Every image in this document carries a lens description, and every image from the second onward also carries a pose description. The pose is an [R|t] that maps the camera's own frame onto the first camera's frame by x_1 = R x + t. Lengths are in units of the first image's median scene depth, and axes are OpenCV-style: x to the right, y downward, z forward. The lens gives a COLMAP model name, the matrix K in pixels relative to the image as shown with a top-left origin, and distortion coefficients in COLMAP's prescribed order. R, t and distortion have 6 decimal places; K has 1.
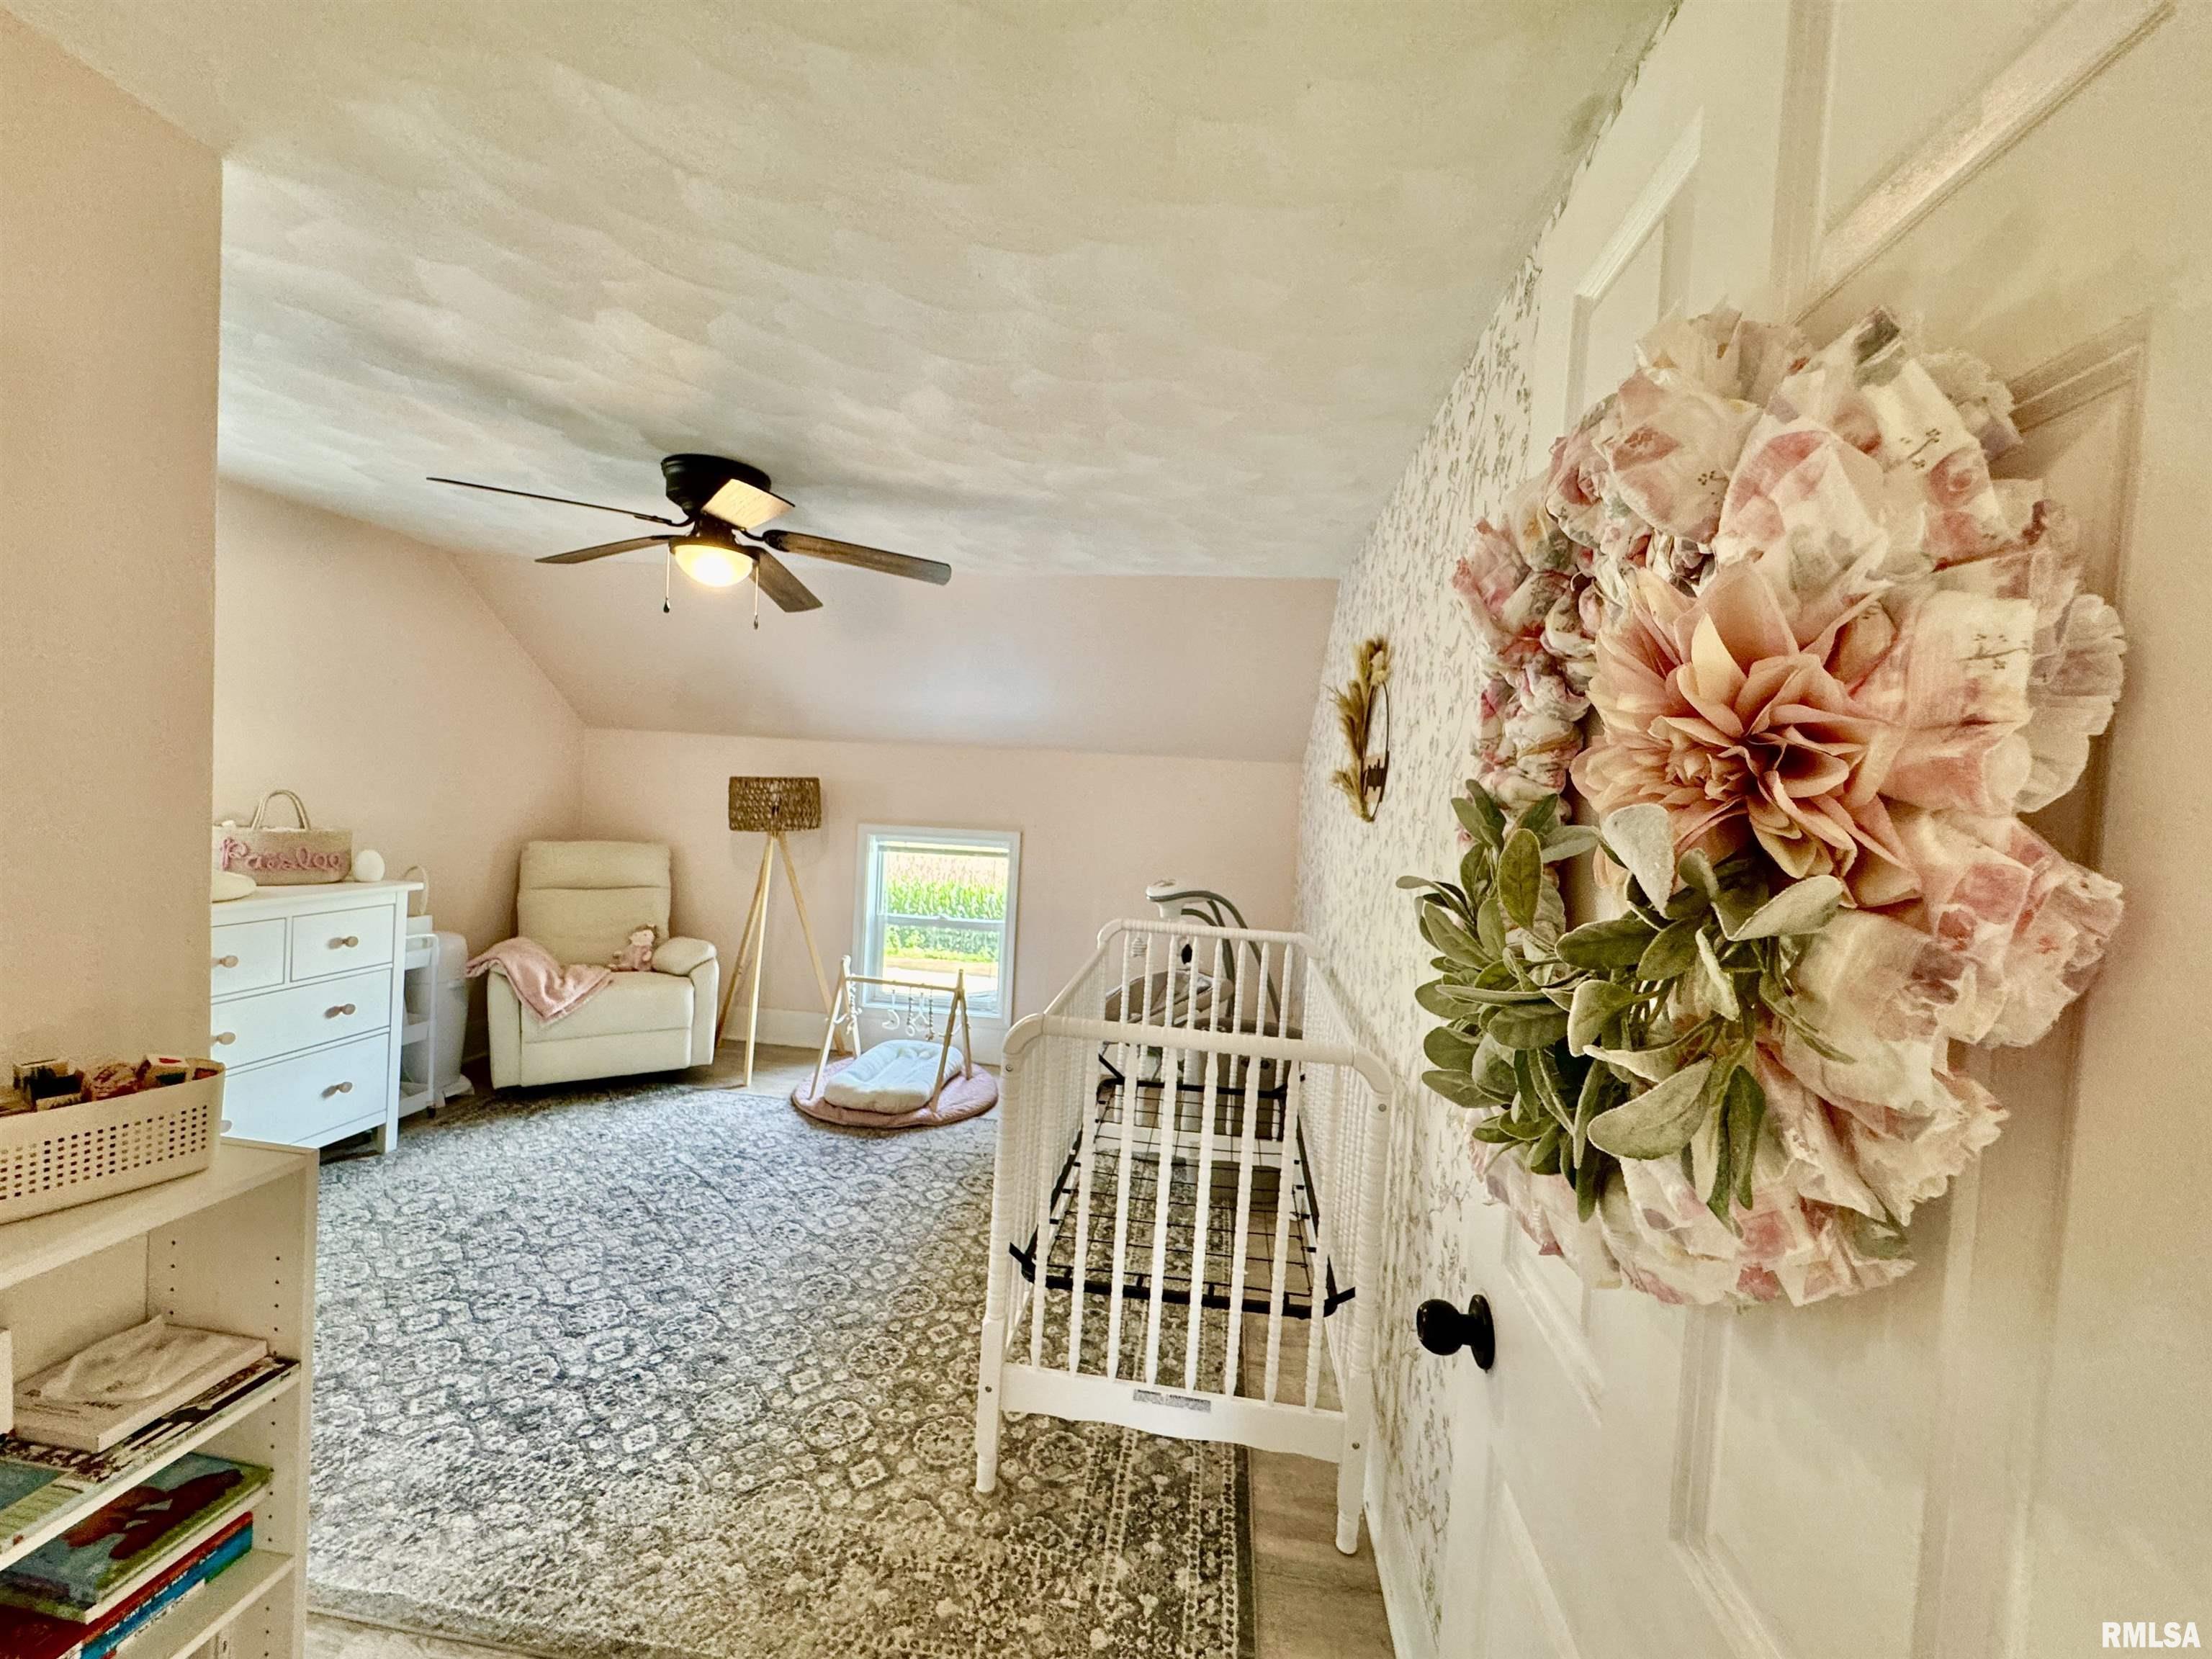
lens RADIAL K [[885.9, 0, 1107.2], [0, 885.9, 826.8], [0, 0, 1]] dist [-0.006741, 0.001407]
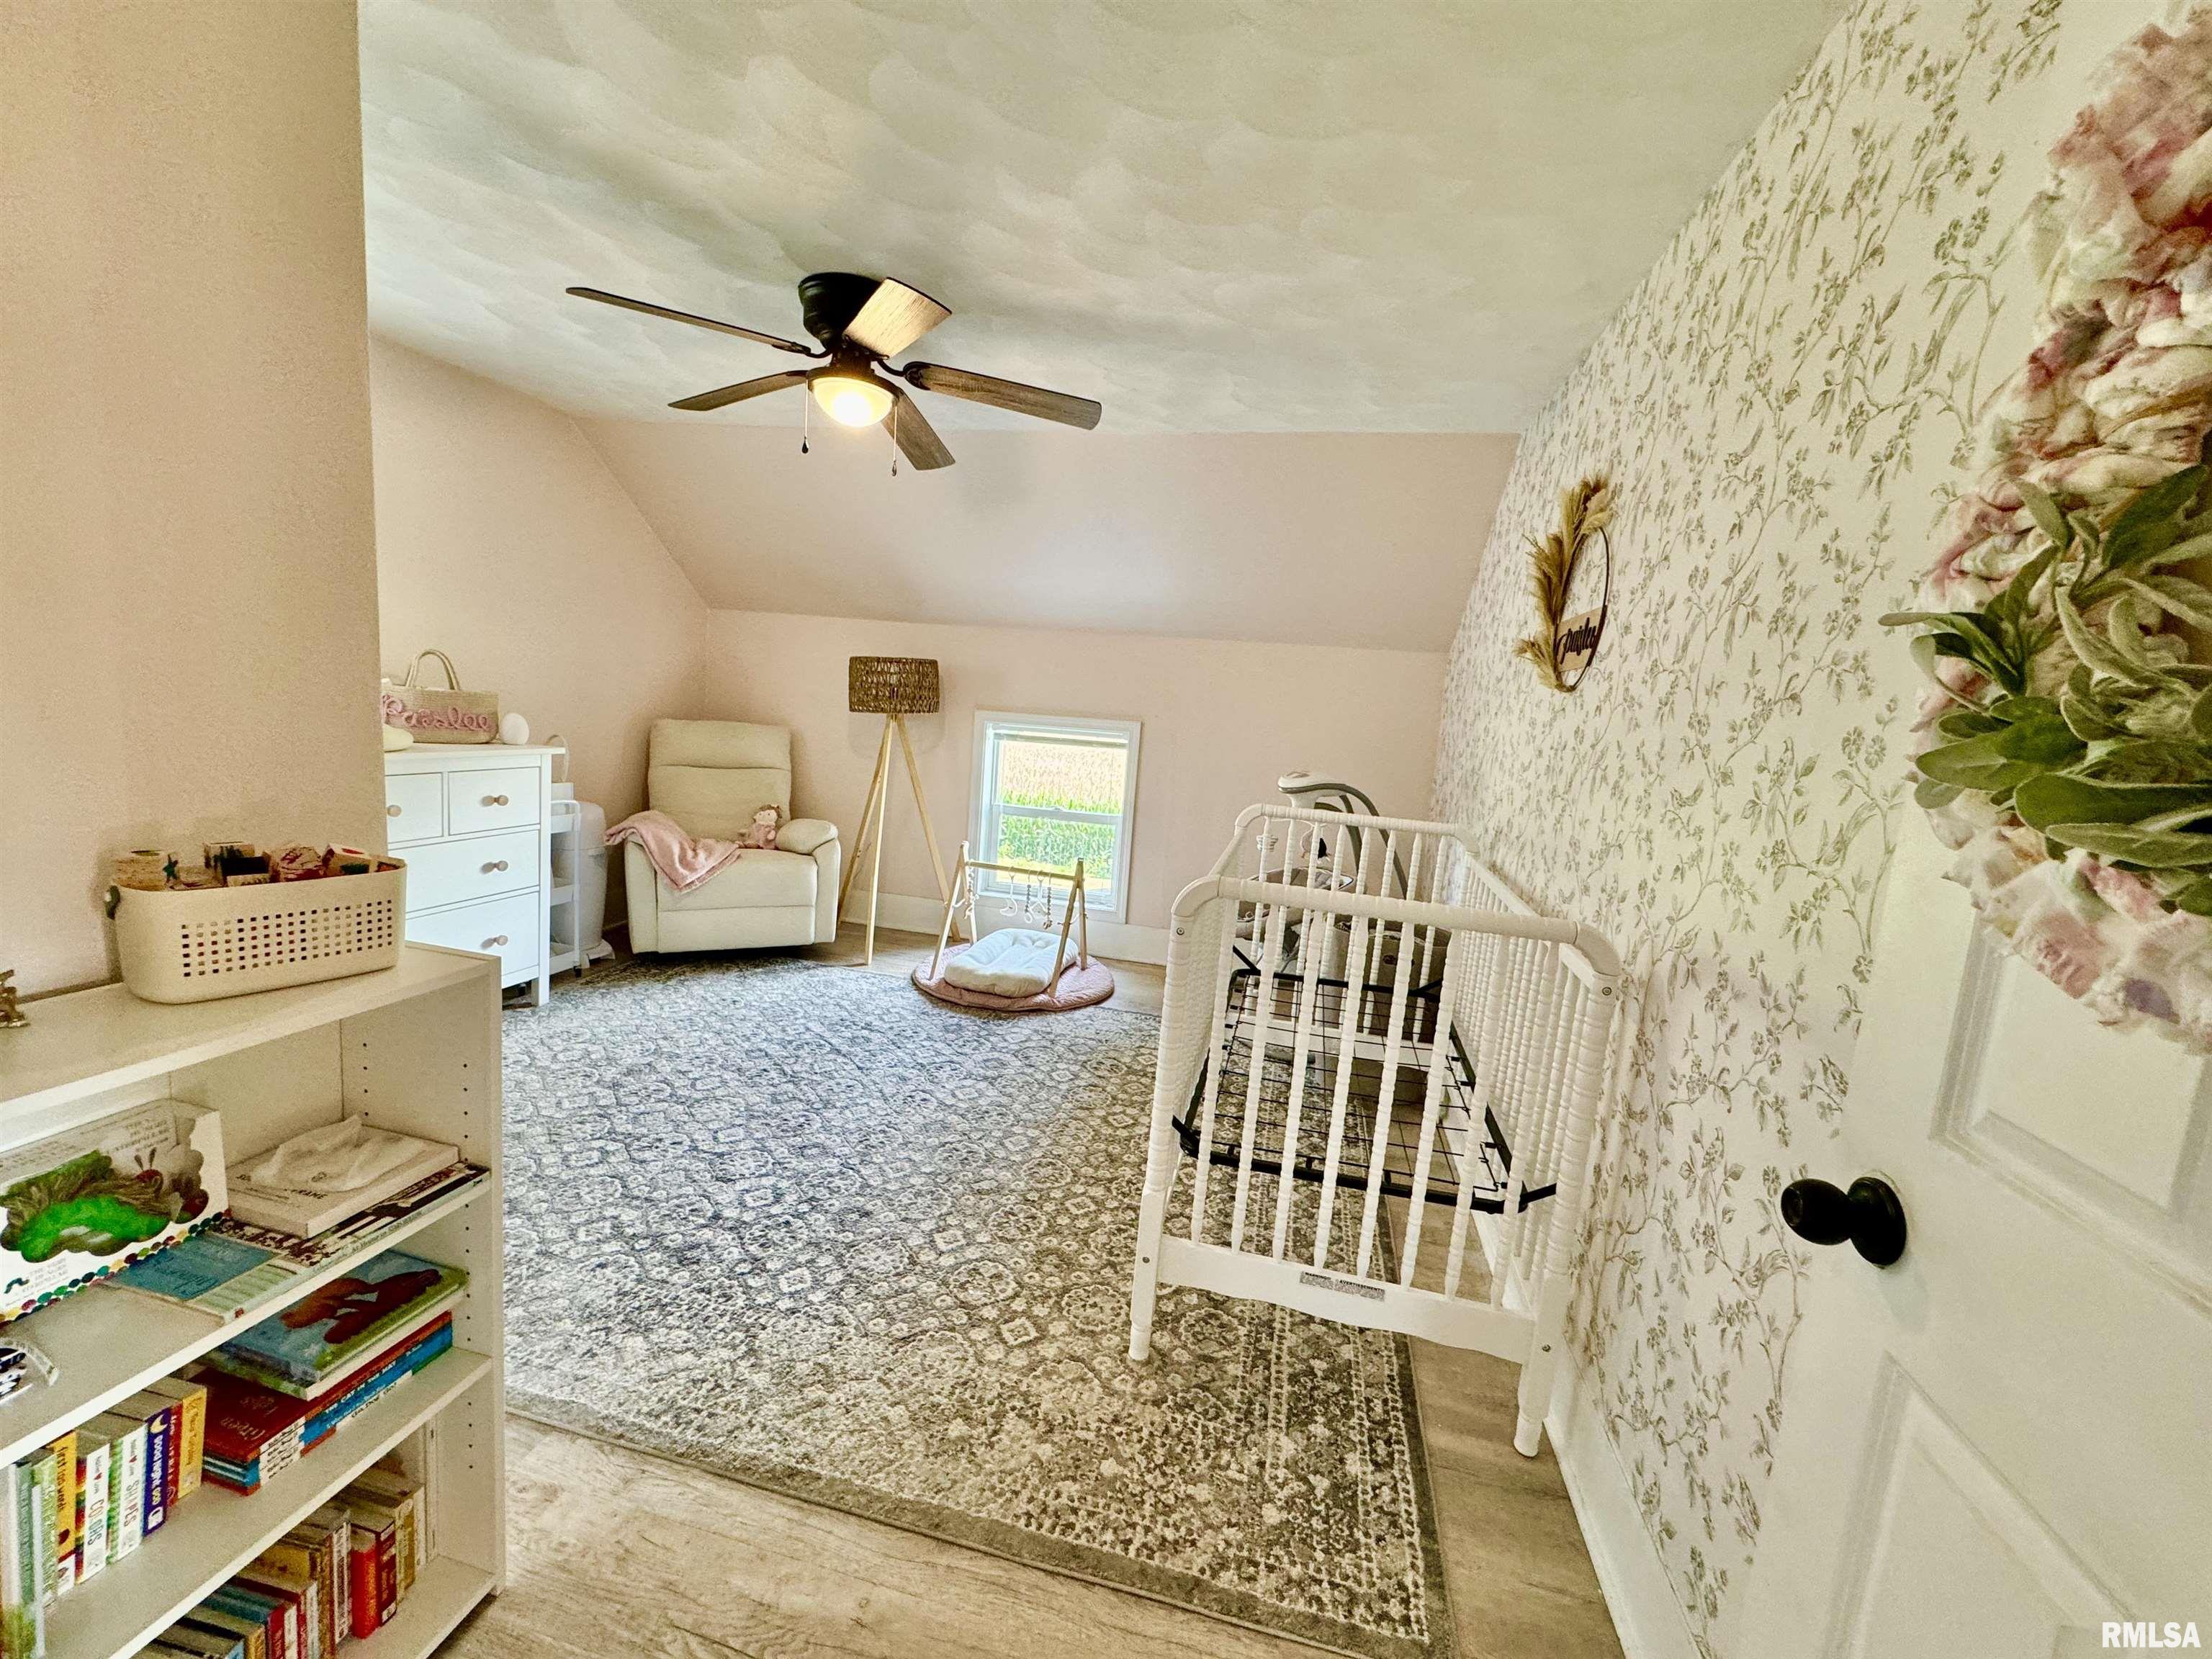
lens RADIAL K [[881.4, 0, 1107.6], [0, 881.4, 827.0], [0, 0, 1]] dist [-0.004009, 0.000397]
pose [[0.995202, 0.034010, -0.091744, -0.070886], [-0.025501, 0.995397, 0.092383, 0.053987], [0.094464, -0.089600, 0.991488, 0.058906]]
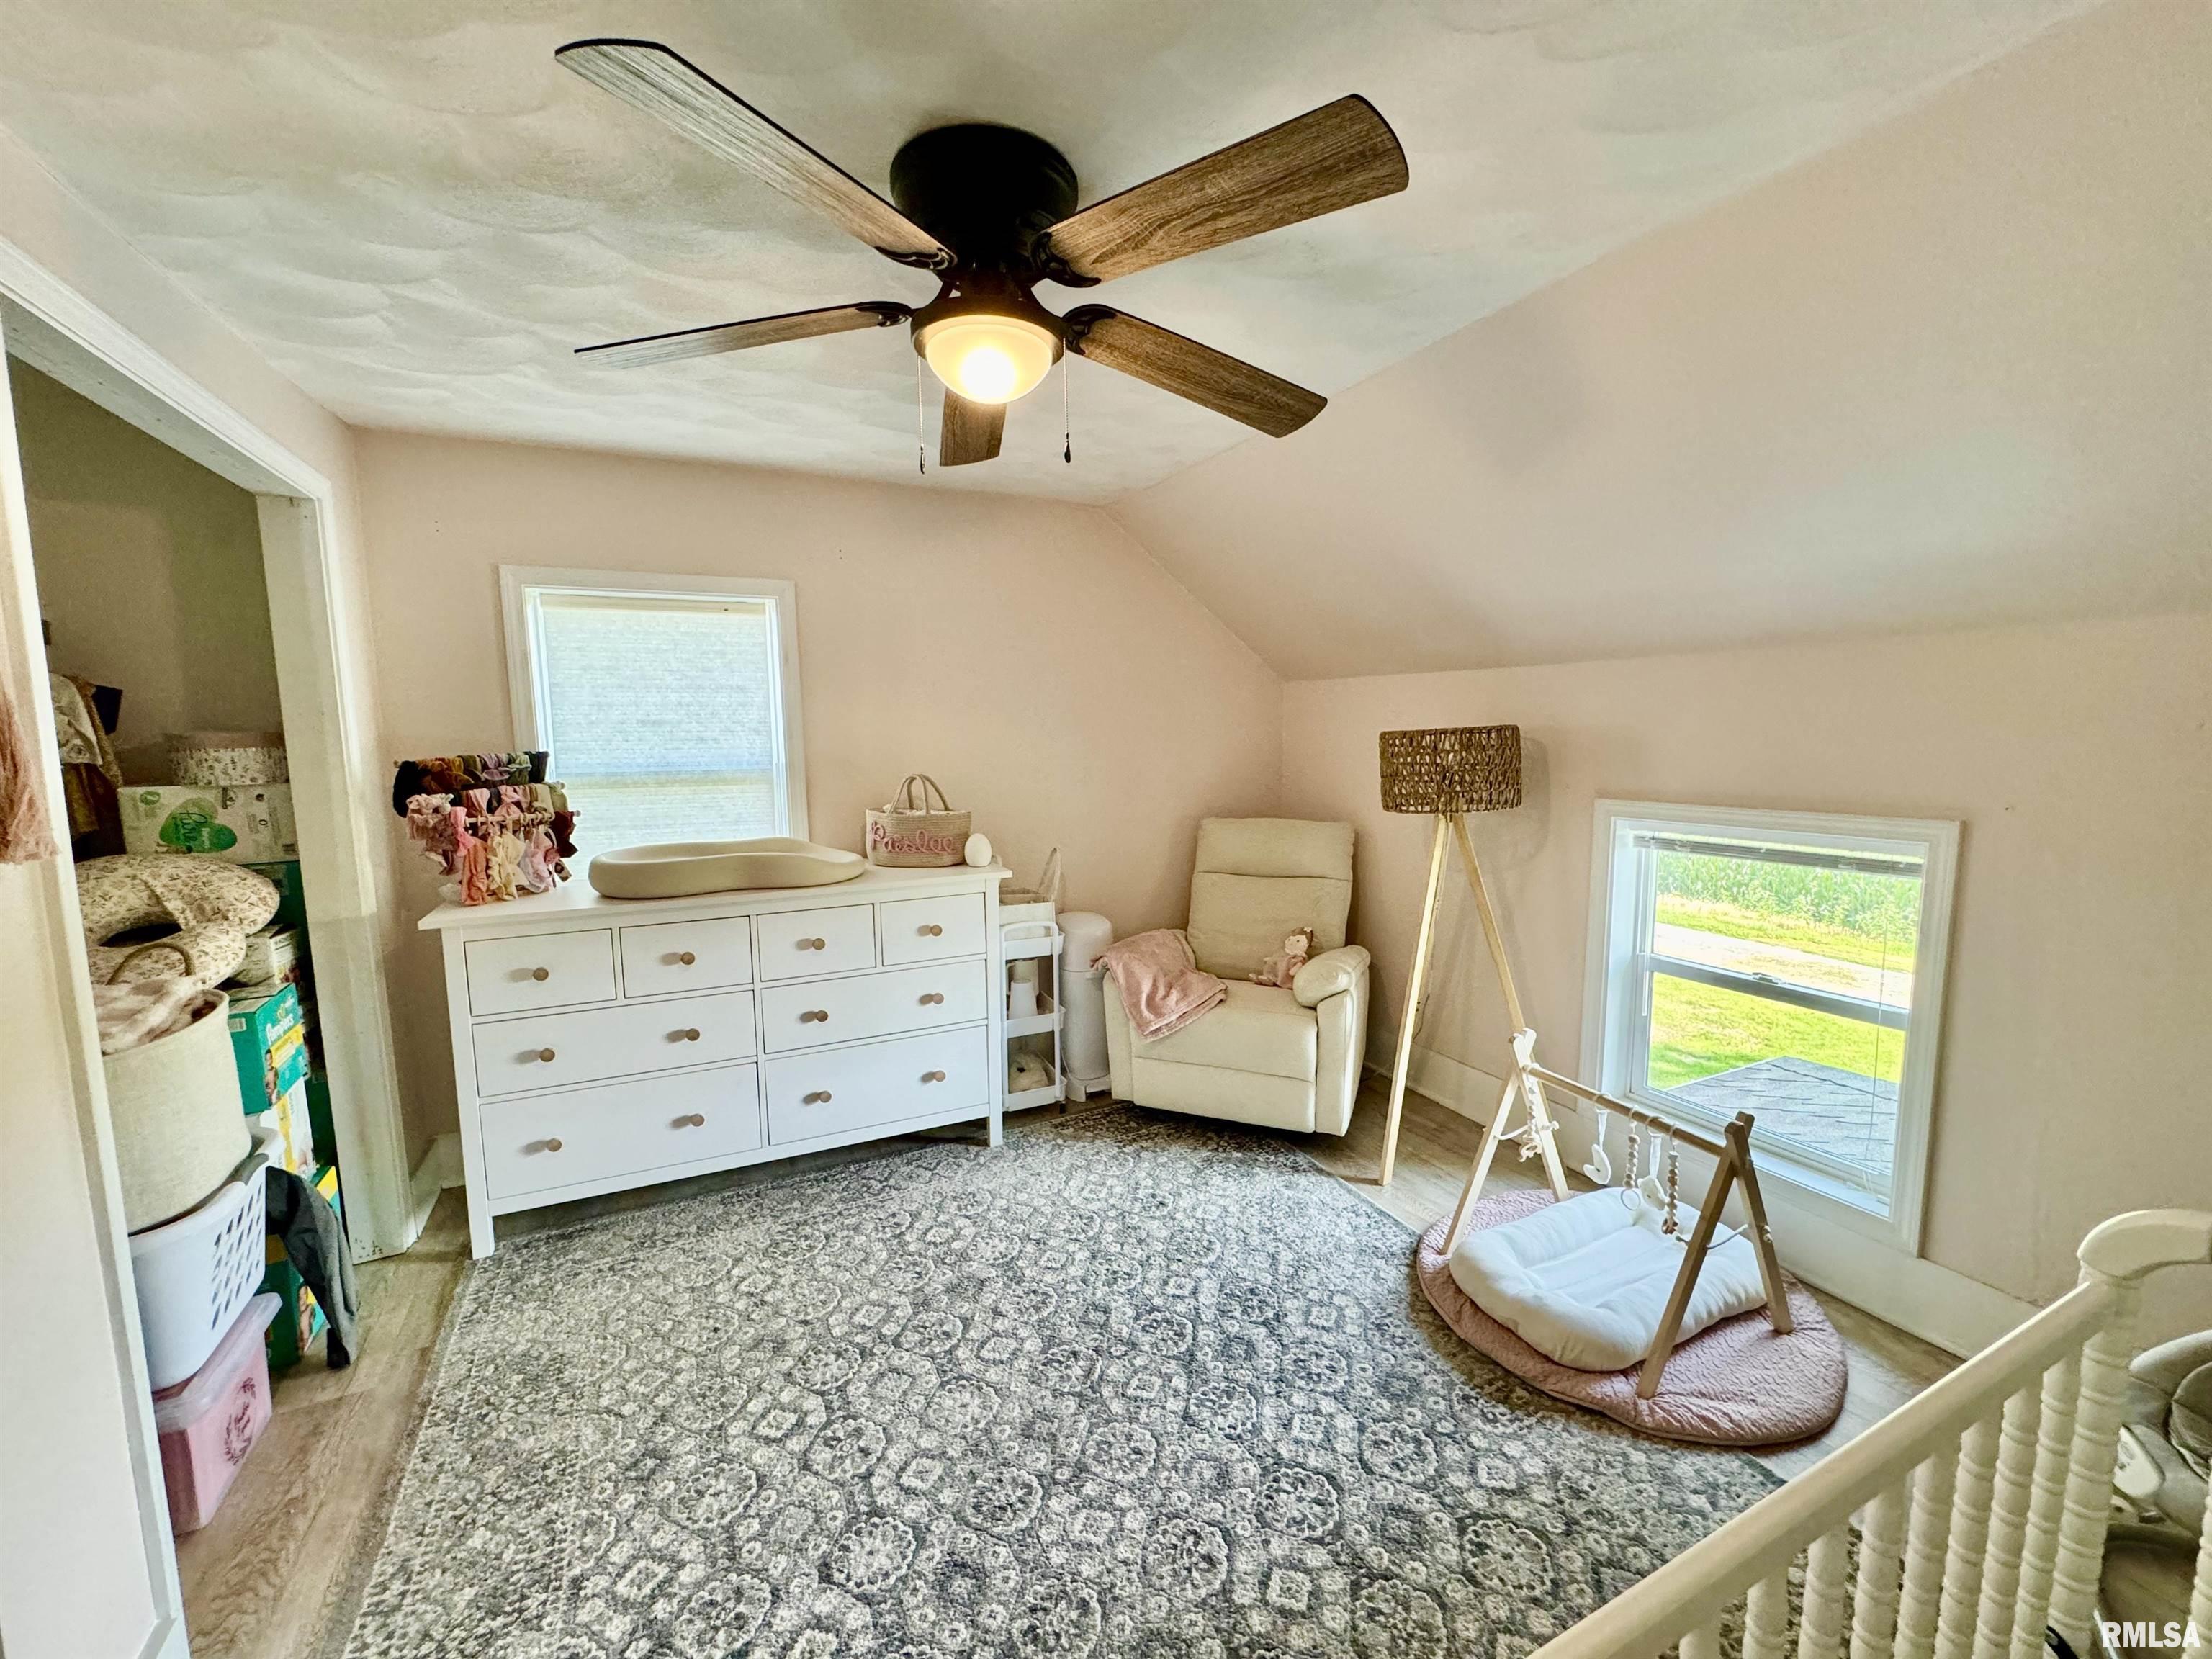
lens RADIAL K [[881.4, 0, 1107.6], [0, 881.4, 827.0], [0, 0, 1]] dist [-0.004009, 0.000397]
pose [[0.542997, 0.033905, -0.839050, 0.060207], [0.014000, 0.998680, 0.049415, -0.031557], [0.839618, -0.038579, 0.541806, 0.703551]]
